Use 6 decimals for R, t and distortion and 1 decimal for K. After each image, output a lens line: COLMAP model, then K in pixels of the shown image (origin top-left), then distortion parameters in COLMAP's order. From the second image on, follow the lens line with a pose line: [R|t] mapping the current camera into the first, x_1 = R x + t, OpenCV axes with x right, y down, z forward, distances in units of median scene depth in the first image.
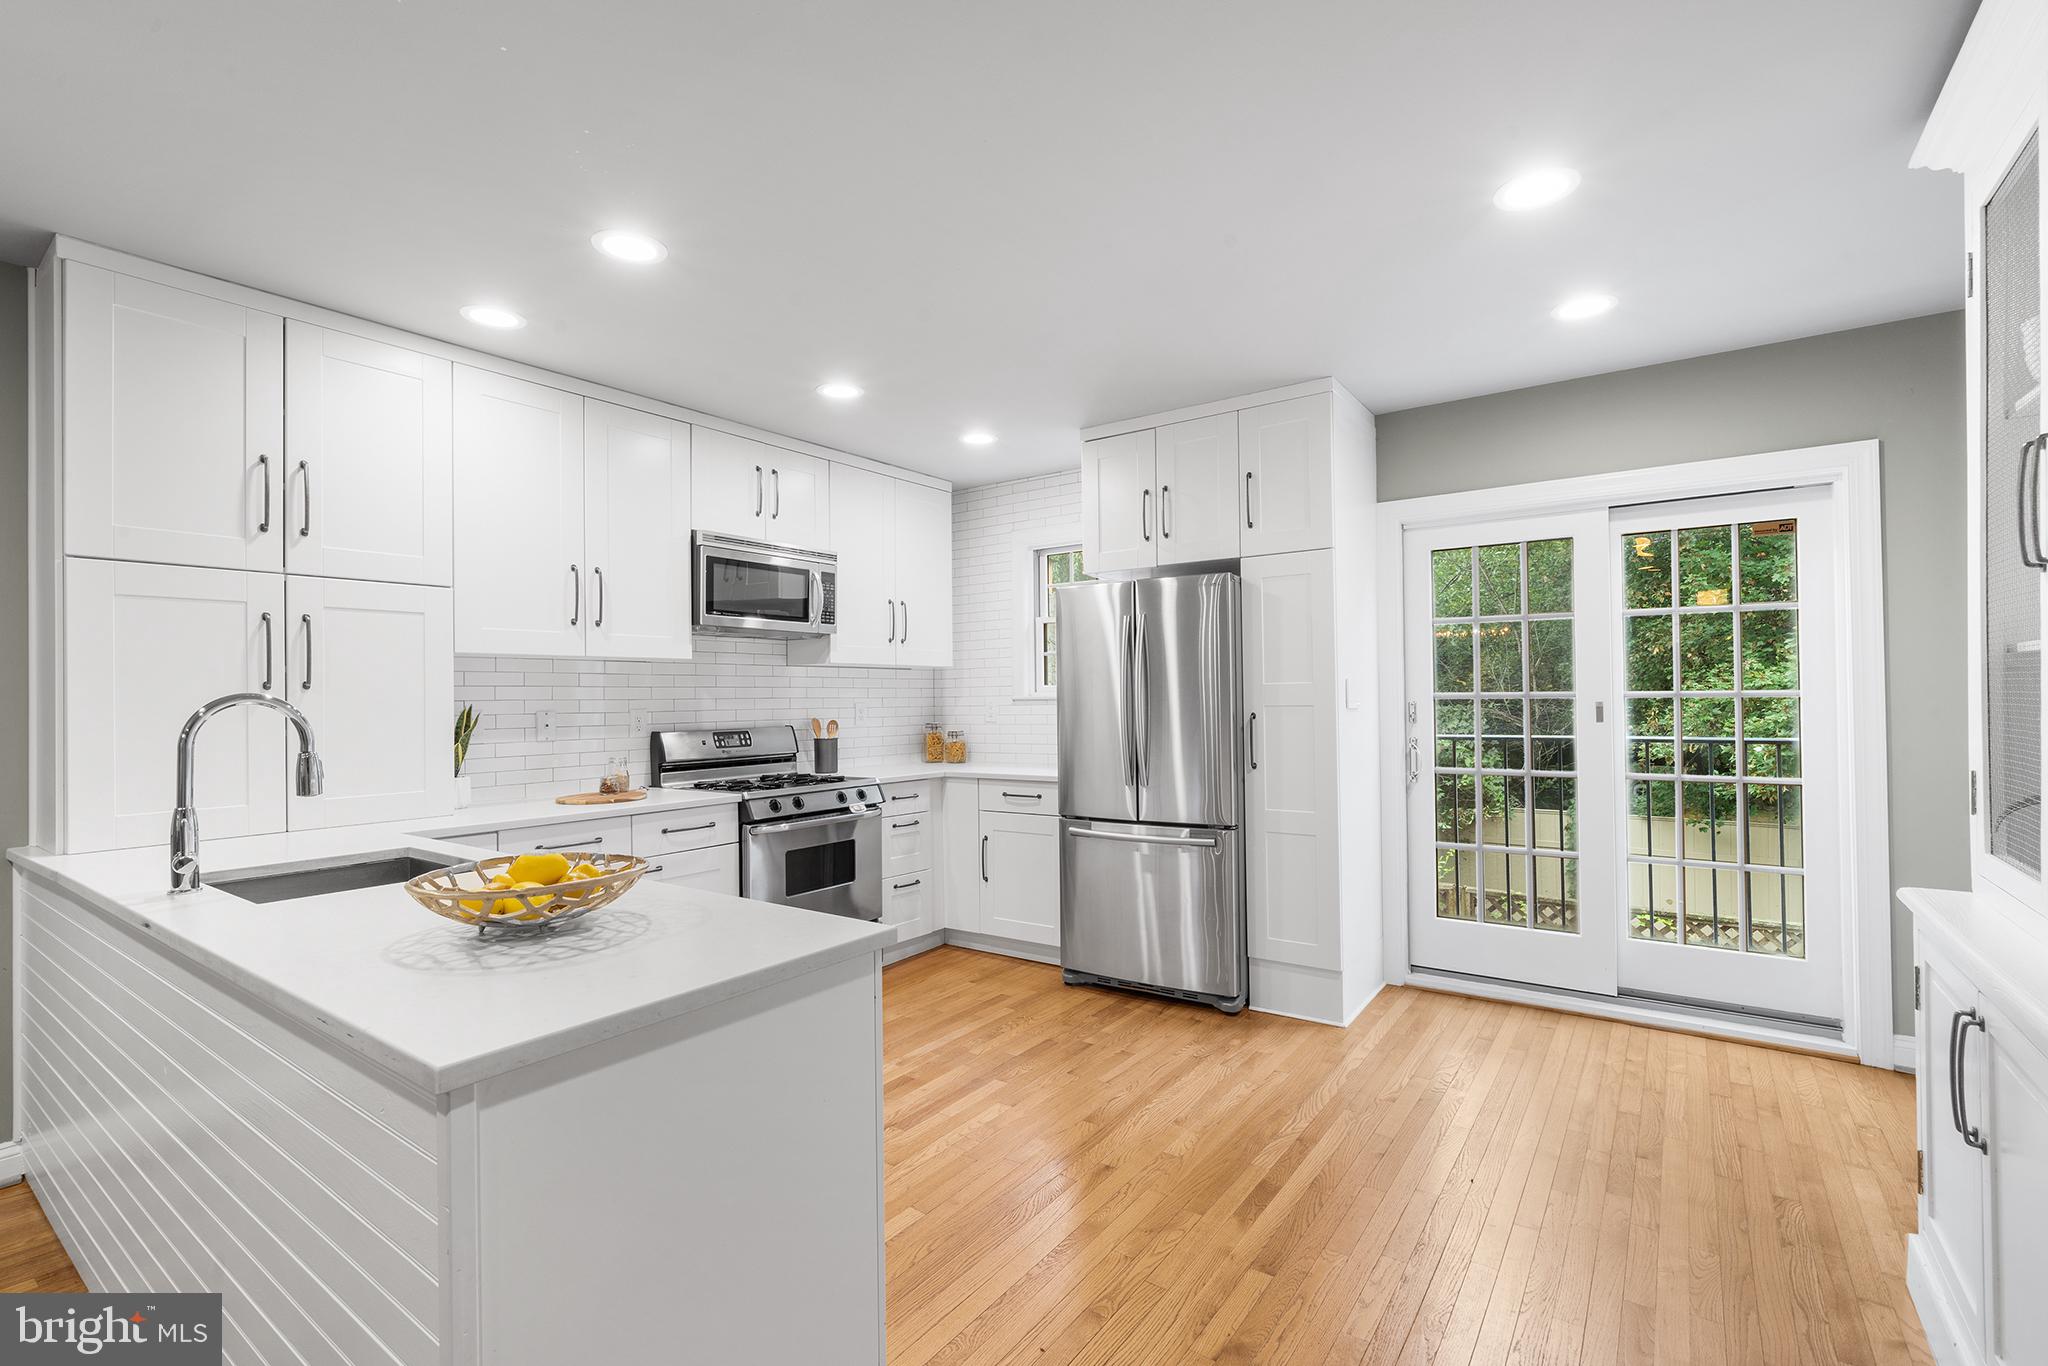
lens RADIAL K [[913.0, 0, 1015.7], [0, 913.0, 688.8], [0, 0, 1]] dist [-0.001667, -0.000263]
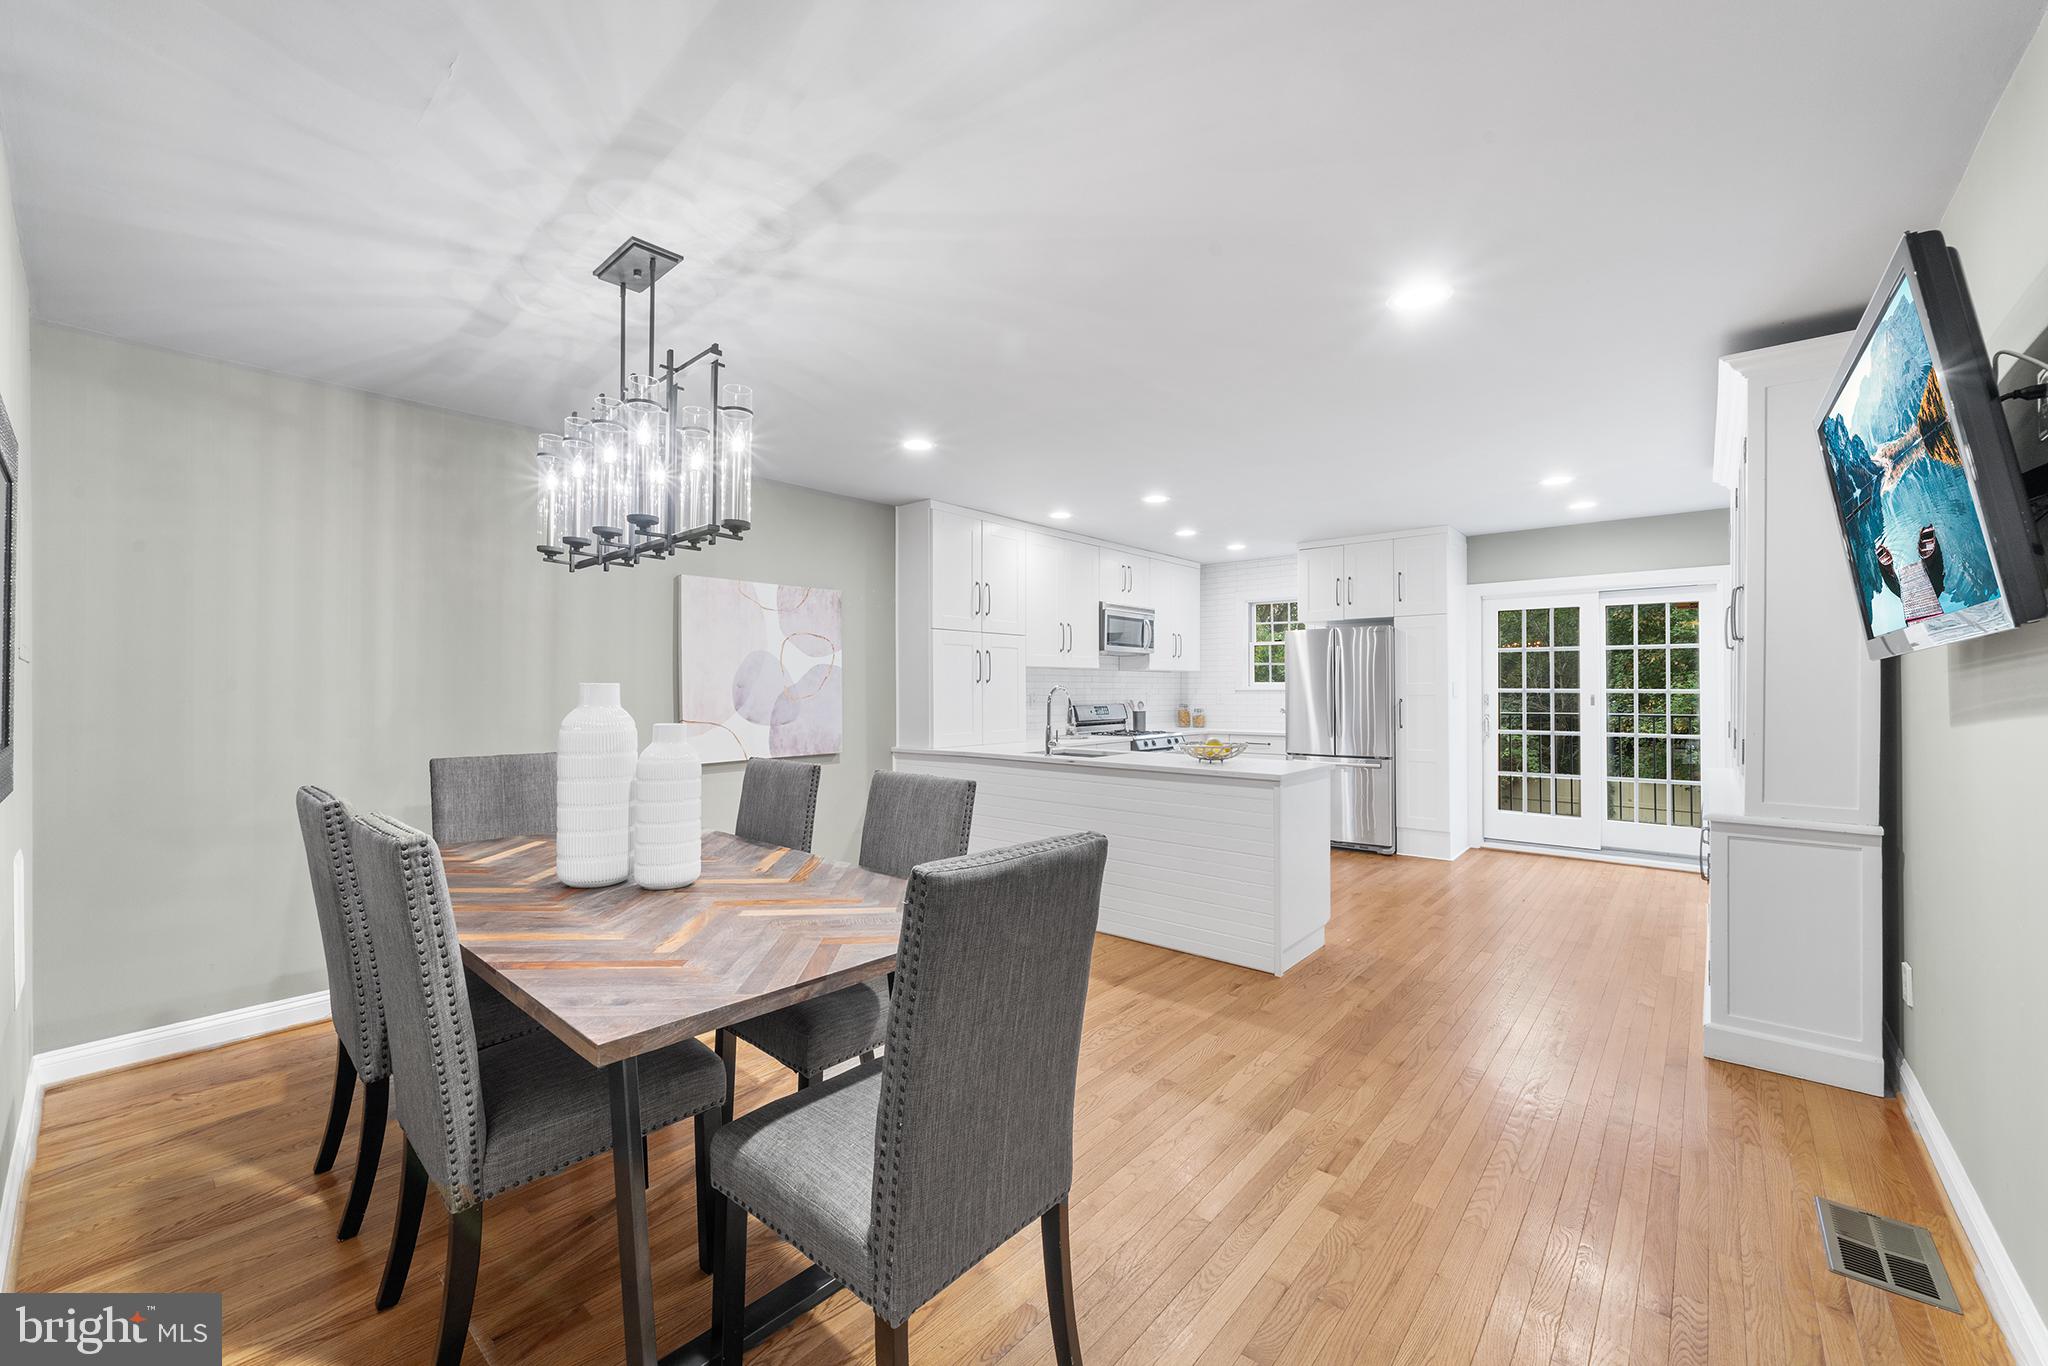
lens RADIAL K [[808.1, 0, 1007.8], [0, 808.1, 686.5], [0, 0, 1]] dist [-0.000180, -0.000030]
pose [[0.996331, 0.009316, -0.085073, -0.395526], [-0.008765, 0.999938, 0.006852, -0.003133], [0.085132, -0.006081, 0.996351, -0.716504]]
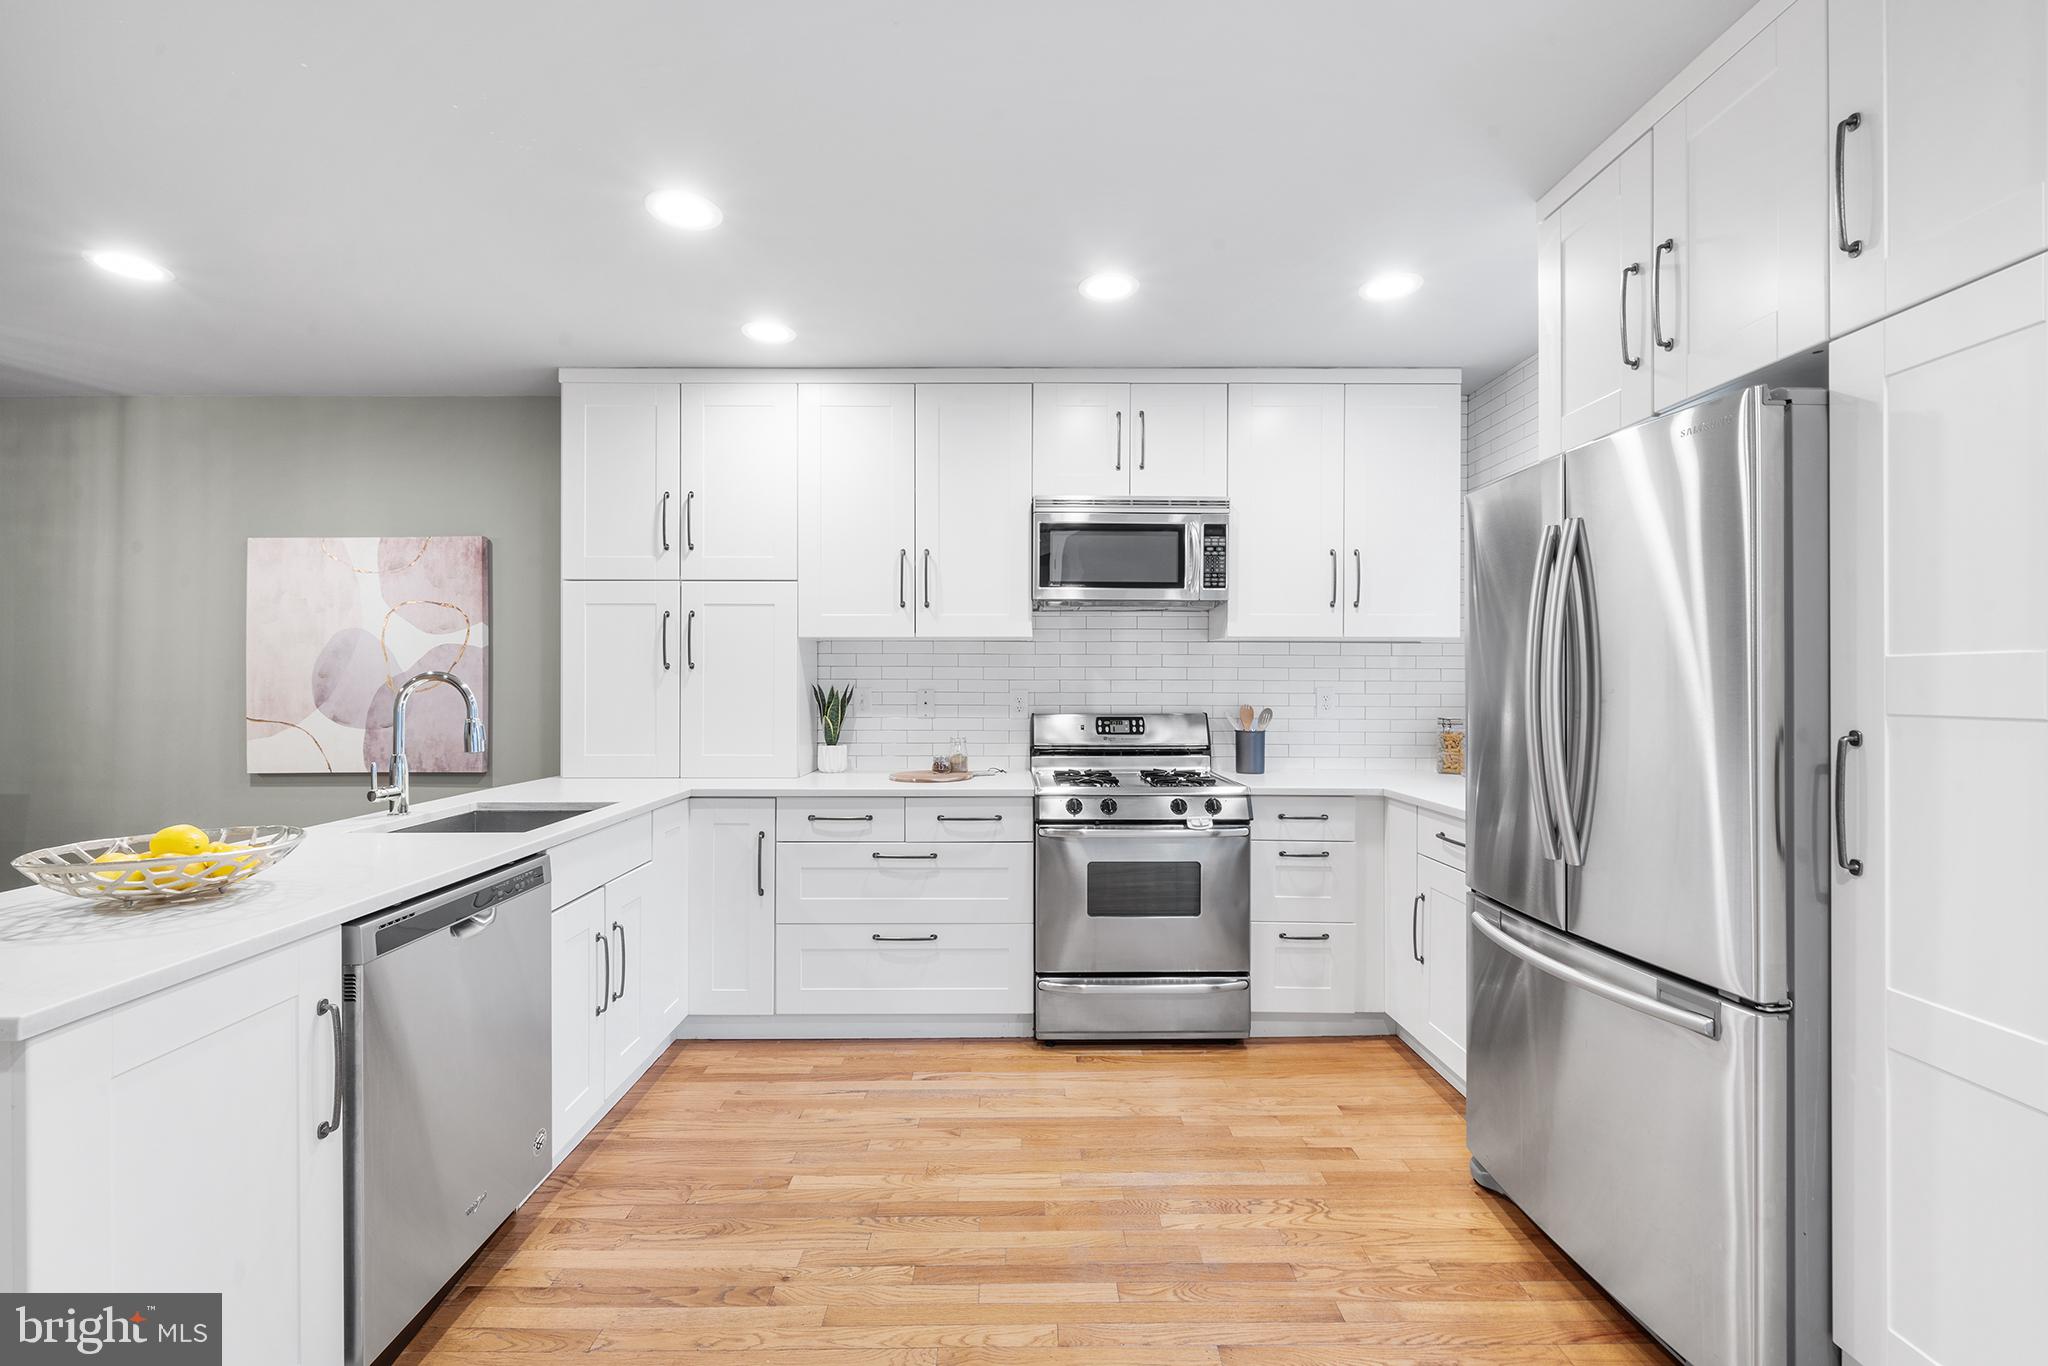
lens RADIAL K [[836.4, 0, 1020.8], [0, 836.4, 679.5], [0, 0, 1]] dist [0.000689, 0.000462]
pose [[0.597398, 0.009852, -0.801884, 0.317228], [-0.000695, 0.999931, 0.011767, 0.000670], [0.801945, -0.006473, 0.597363, 0.475082]]
